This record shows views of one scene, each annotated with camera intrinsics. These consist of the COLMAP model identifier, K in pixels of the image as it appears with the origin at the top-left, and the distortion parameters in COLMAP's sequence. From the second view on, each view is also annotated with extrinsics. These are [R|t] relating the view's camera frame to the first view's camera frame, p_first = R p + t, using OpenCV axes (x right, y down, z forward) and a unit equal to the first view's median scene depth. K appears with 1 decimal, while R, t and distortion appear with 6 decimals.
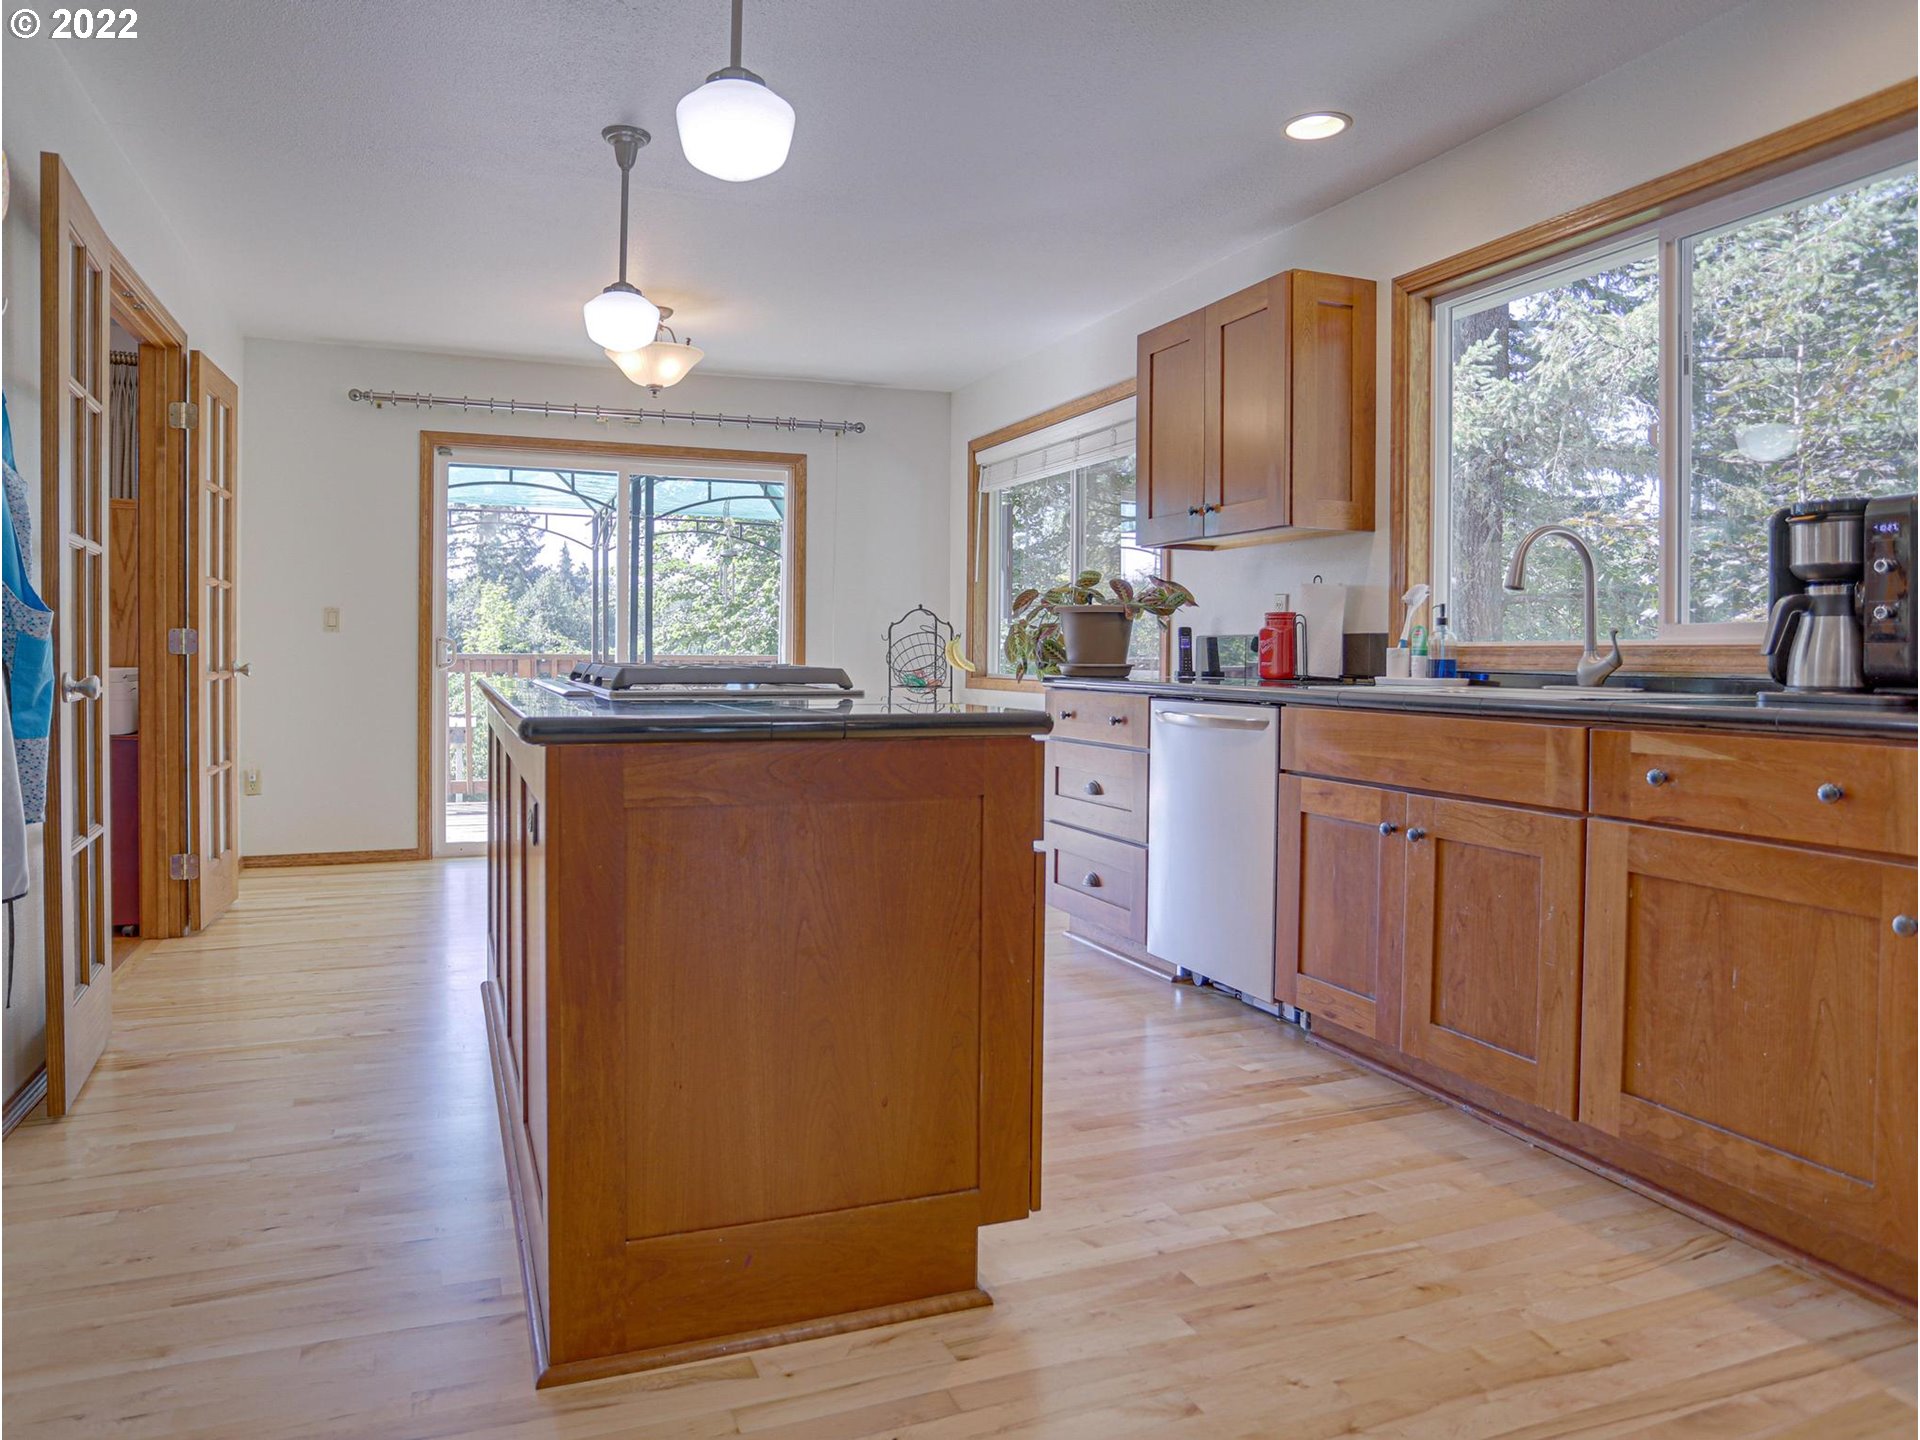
lens RADIAL K [[1230.7, 0, 960.0], [0, 1230.7, 720.0], [0, 0, 1]] dist [-0.043060, 0.003143]
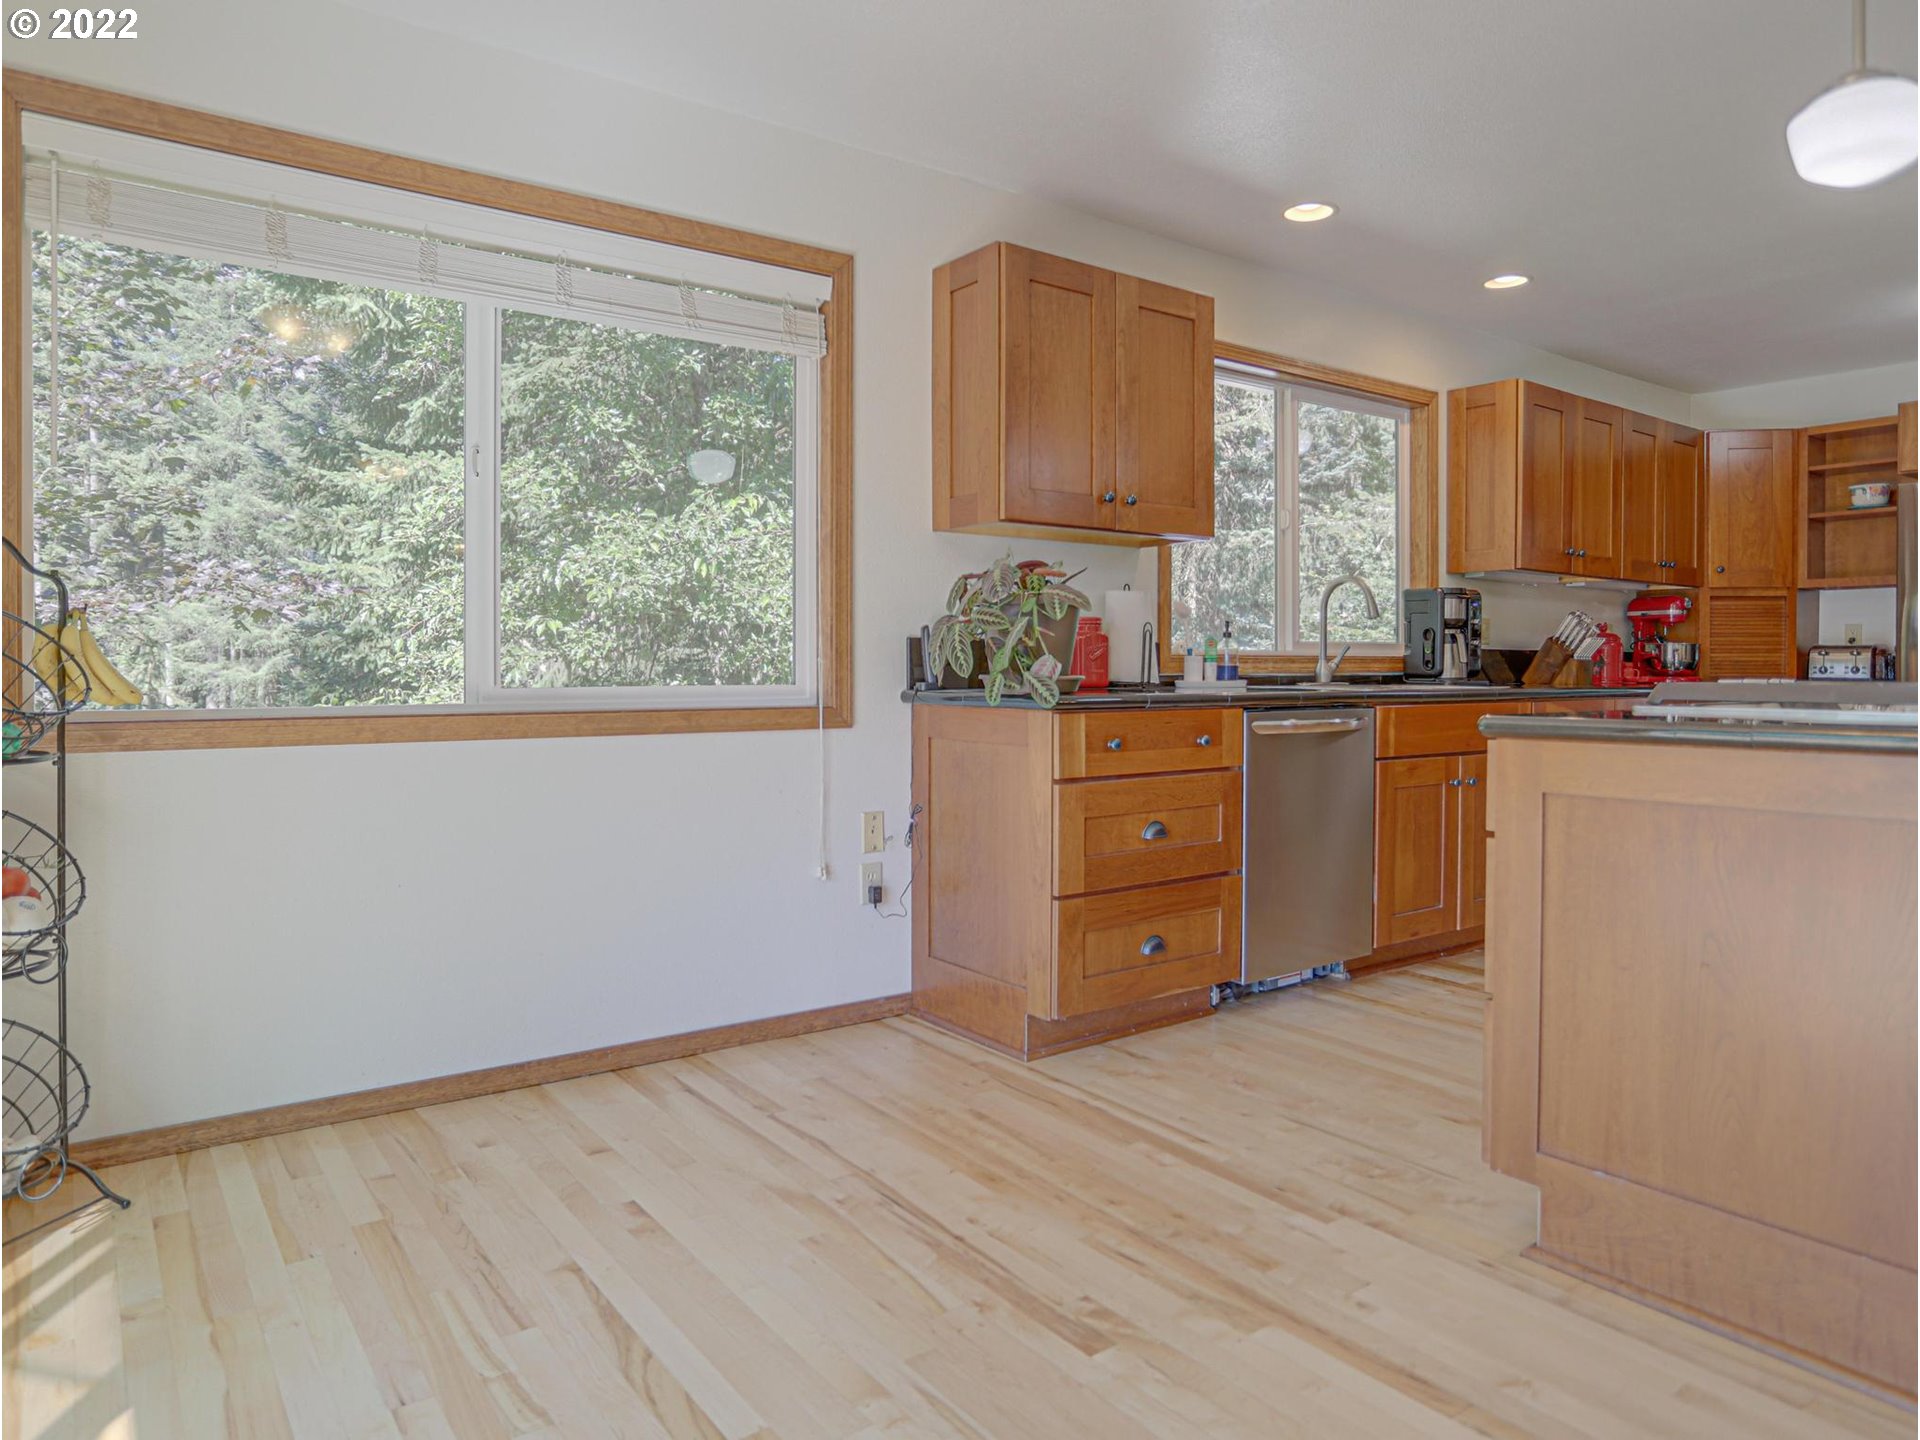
lens RADIAL K [[1230.7, 0, 960.0], [0, 1230.7, 720.0], [0, 0, 1]] dist [-0.043060, 0.003143]
pose [[-0.230181, -0.056600, 0.971500, -0.910557], [0.041353, 0.996837, 0.067874, -0.107468], [-0.972269, 0.055798, -0.227113, 1.841878]]
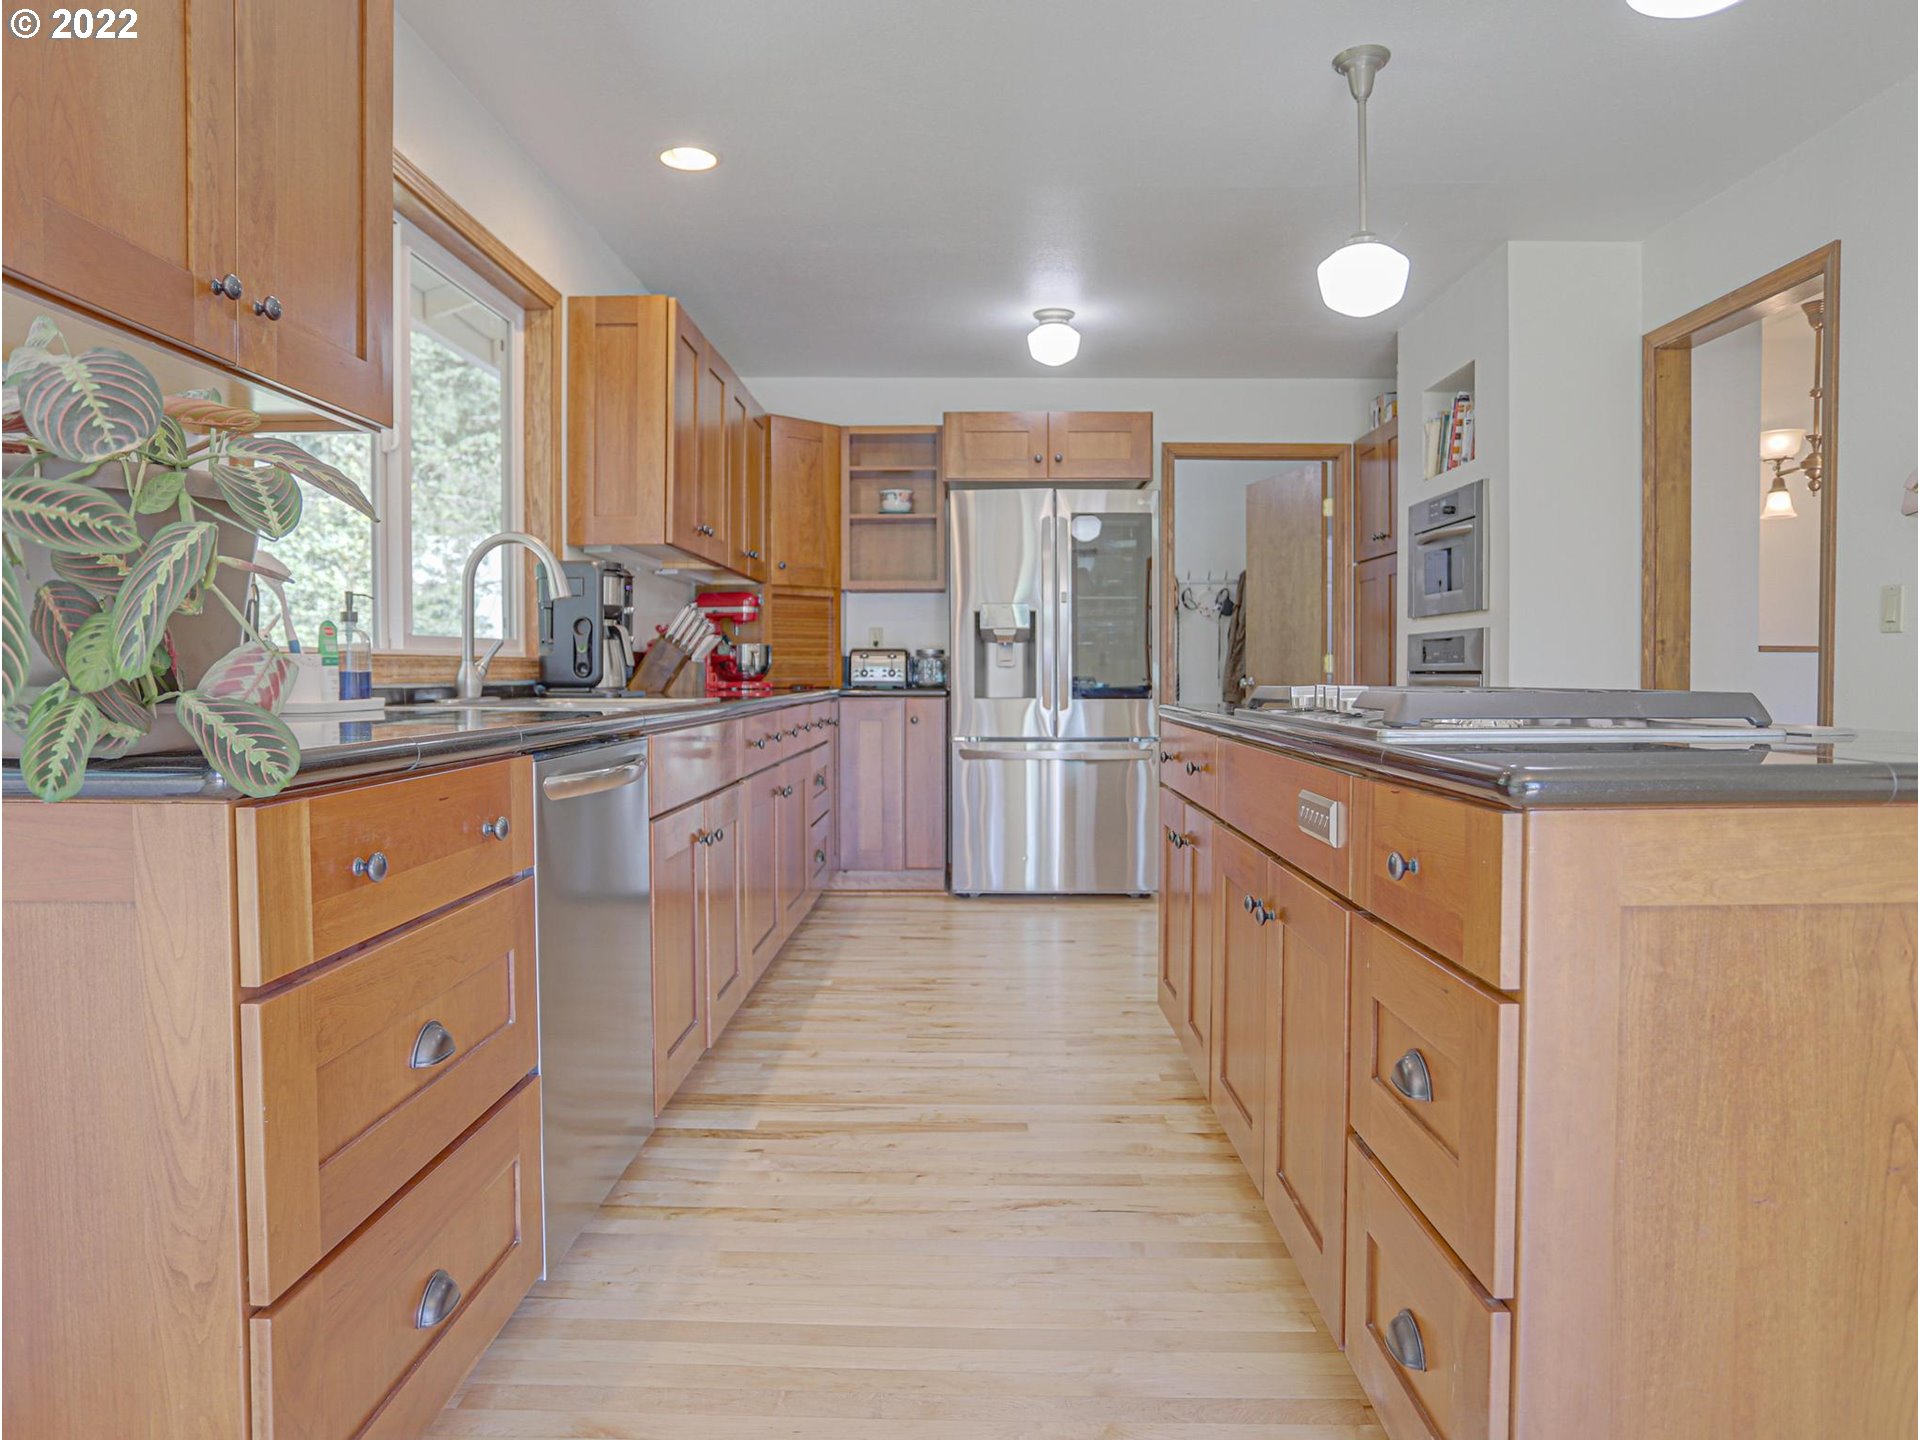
lens RADIAL K [[1230.7, 0, 960.0], [0, 1230.7, 720.0], [0, 0, 1]] dist [-0.043060, 0.003143]
pose [[-0.910350, -0.026461, 0.412993, -0.249964], [0.011158, 0.996021, 0.088413, -0.094803], [-0.413689, 0.085095, -0.906433, 1.765252]]
